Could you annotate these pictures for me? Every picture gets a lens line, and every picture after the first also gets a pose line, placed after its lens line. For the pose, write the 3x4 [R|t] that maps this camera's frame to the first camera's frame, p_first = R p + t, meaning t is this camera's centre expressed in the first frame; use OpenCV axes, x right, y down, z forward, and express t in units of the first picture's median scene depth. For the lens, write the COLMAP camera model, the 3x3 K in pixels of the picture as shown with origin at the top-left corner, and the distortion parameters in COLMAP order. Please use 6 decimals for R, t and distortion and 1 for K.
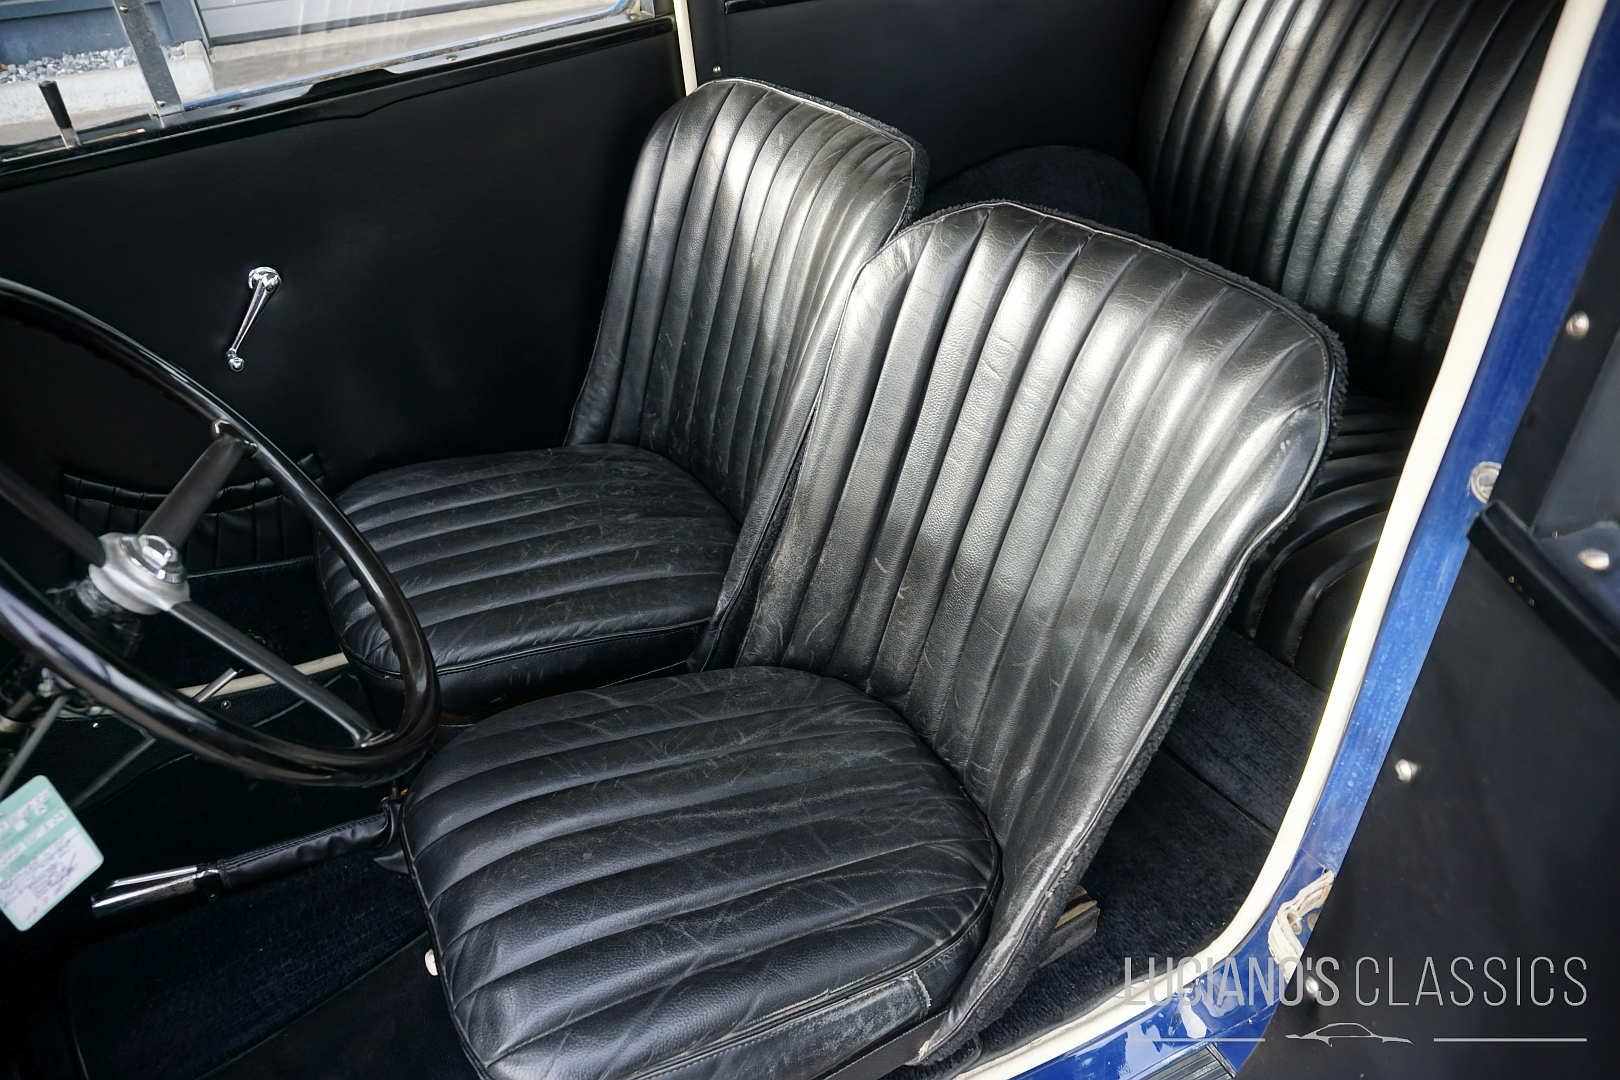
lens RADIAL K [[1085.9, 0, 807.8], [0, 1085.9, 535.6], [0, 0, 1]] dist [-0.043437, 0.029467]
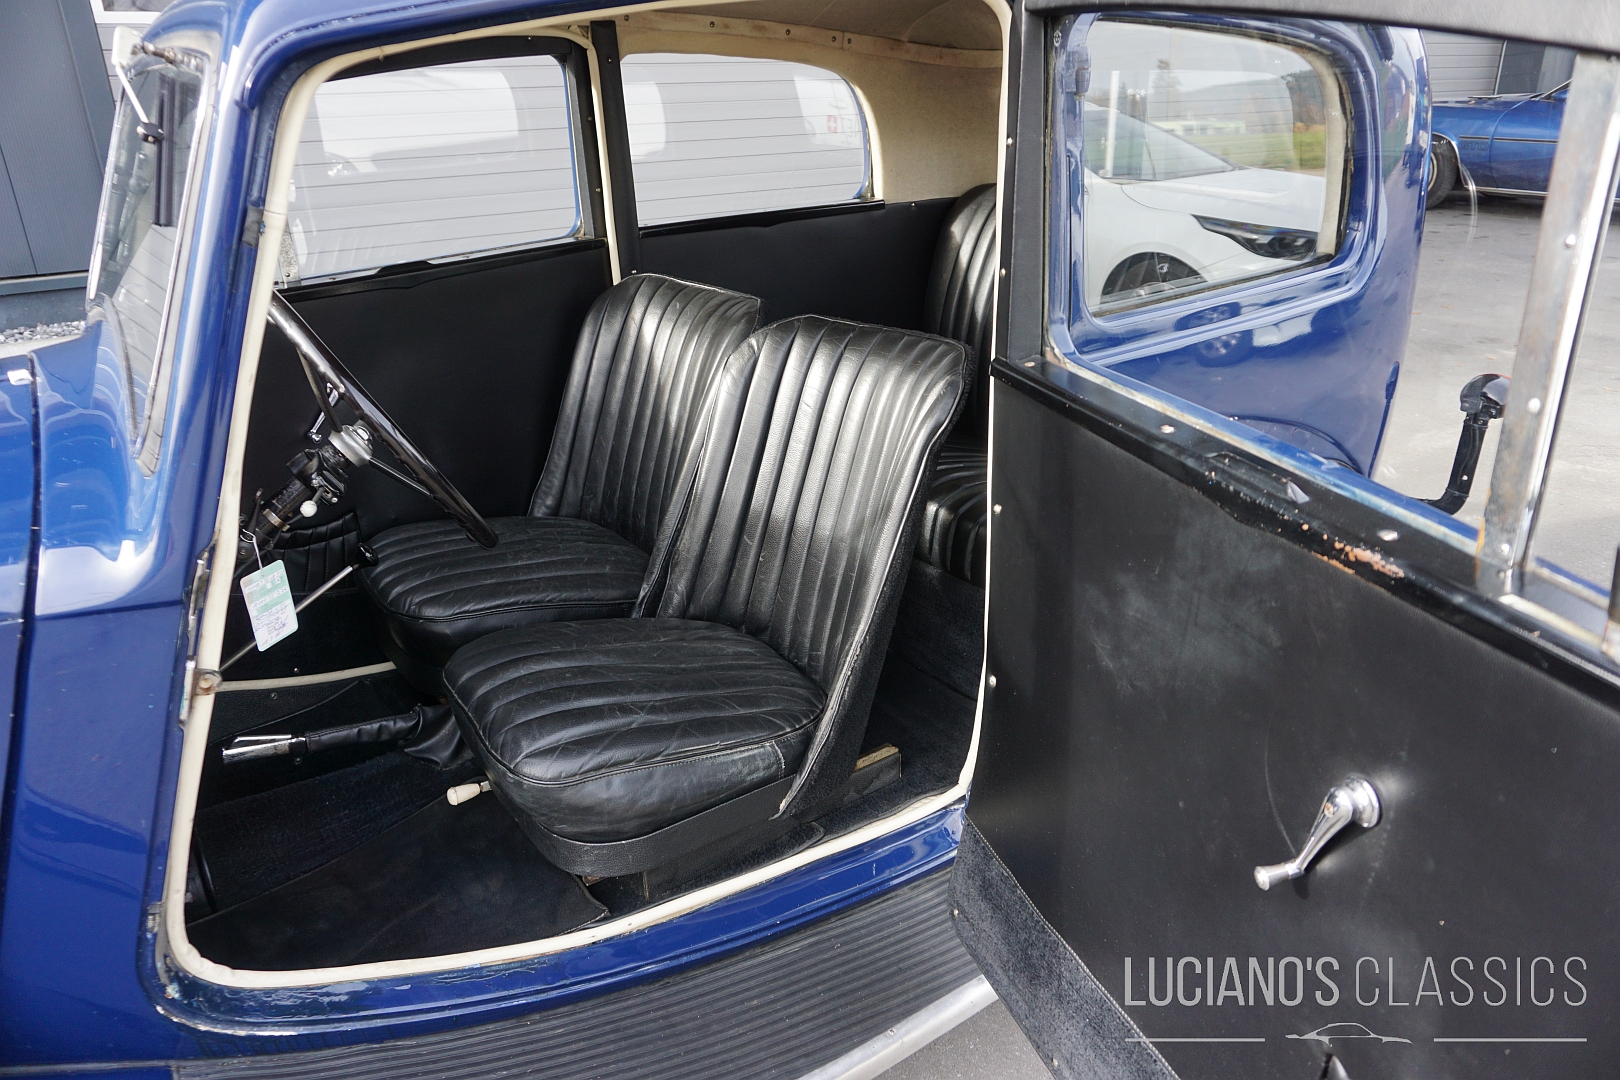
lens RADIAL K [[1085.9, 0, 807.8], [0, 1085.9, 535.6], [0, 0, 1]] dist [-0.043437, 0.029467]
pose [[0.994674, -0.025387, 0.099898, -0.002770], [0.049679, 0.967268, -0.248846, 0.374920], [-0.090311, 0.252484, 0.963377, -0.471675]]
